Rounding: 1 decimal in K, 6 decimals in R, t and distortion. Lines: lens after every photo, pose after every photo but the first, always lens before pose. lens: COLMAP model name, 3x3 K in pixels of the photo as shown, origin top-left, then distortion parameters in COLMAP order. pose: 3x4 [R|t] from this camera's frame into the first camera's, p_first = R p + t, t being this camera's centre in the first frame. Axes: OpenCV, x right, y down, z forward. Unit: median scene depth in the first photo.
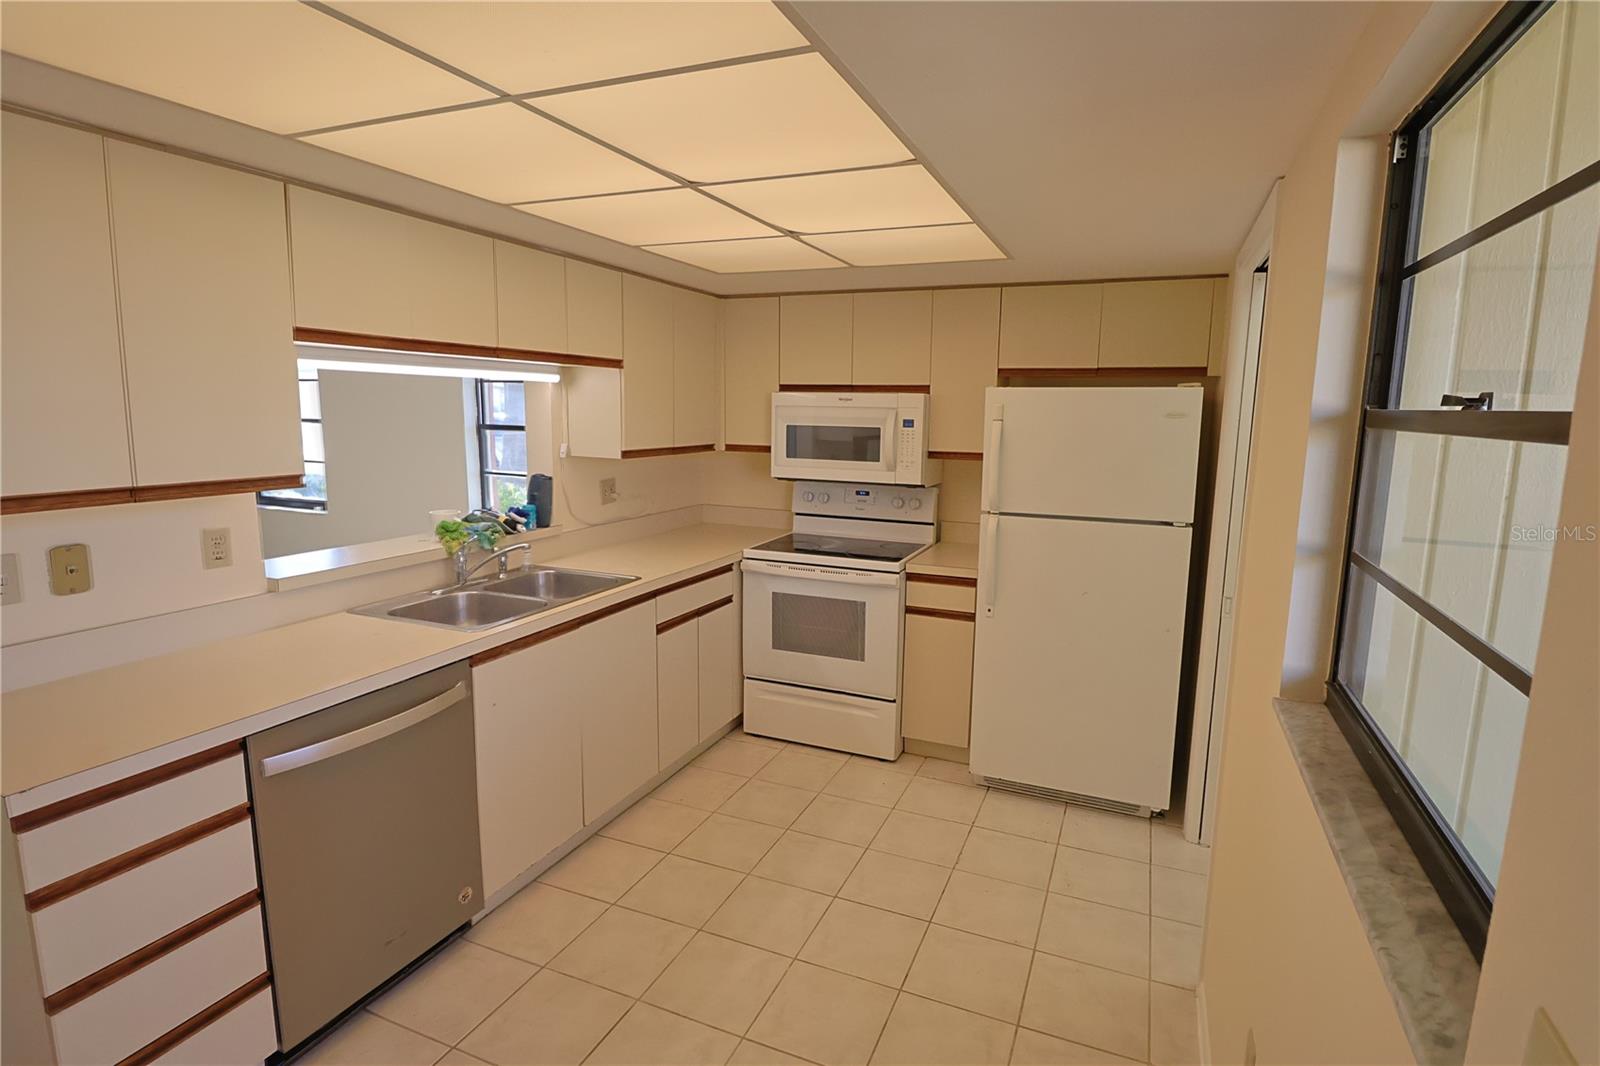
lens RADIAL K [[790.0, 0, 809.7], [0, 790.0, 526.8], [0, 0, 1]] dist [-0.000586, -0.011929]
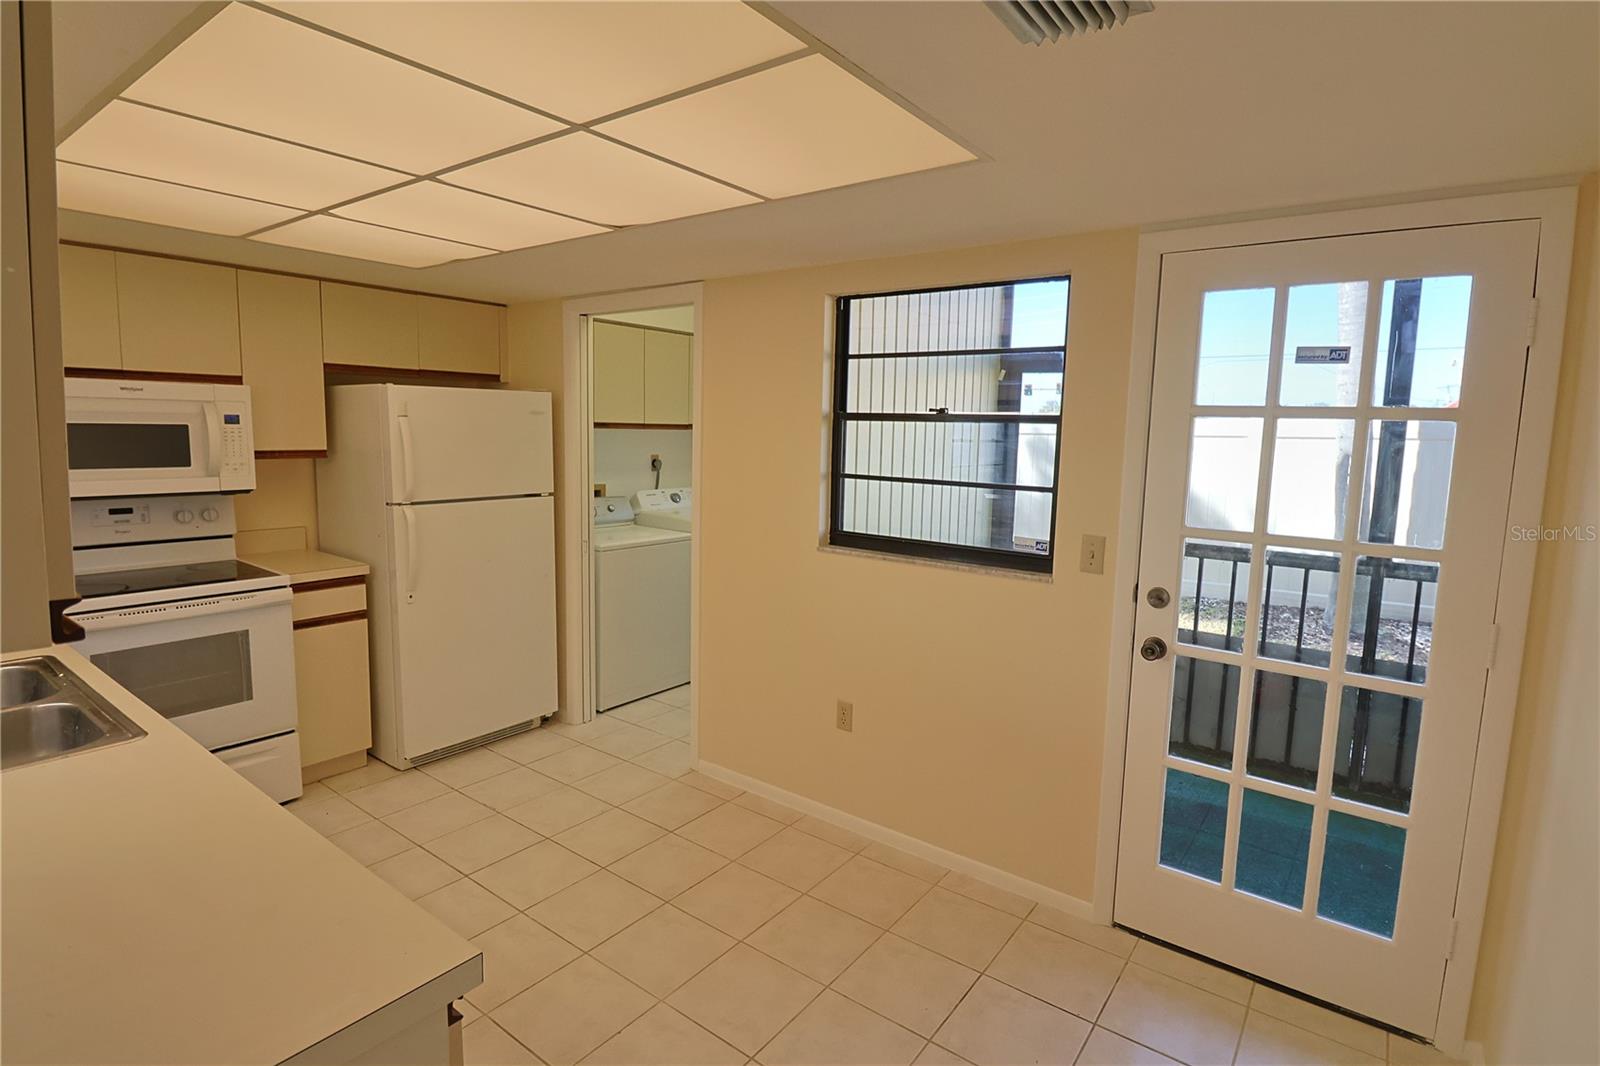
lens RADIAL K [[790.0, 0, 811.9], [0, 790.0, 530.8], [0, 0, 1]] dist [-0.000586, -0.011929]
pose [[0.242812, -0.134350, 0.960725, -0.570563], [0.127758, 0.986166, 0.105618, -0.020998], [-0.961624, 0.097095, 0.256617, 0.184163]]
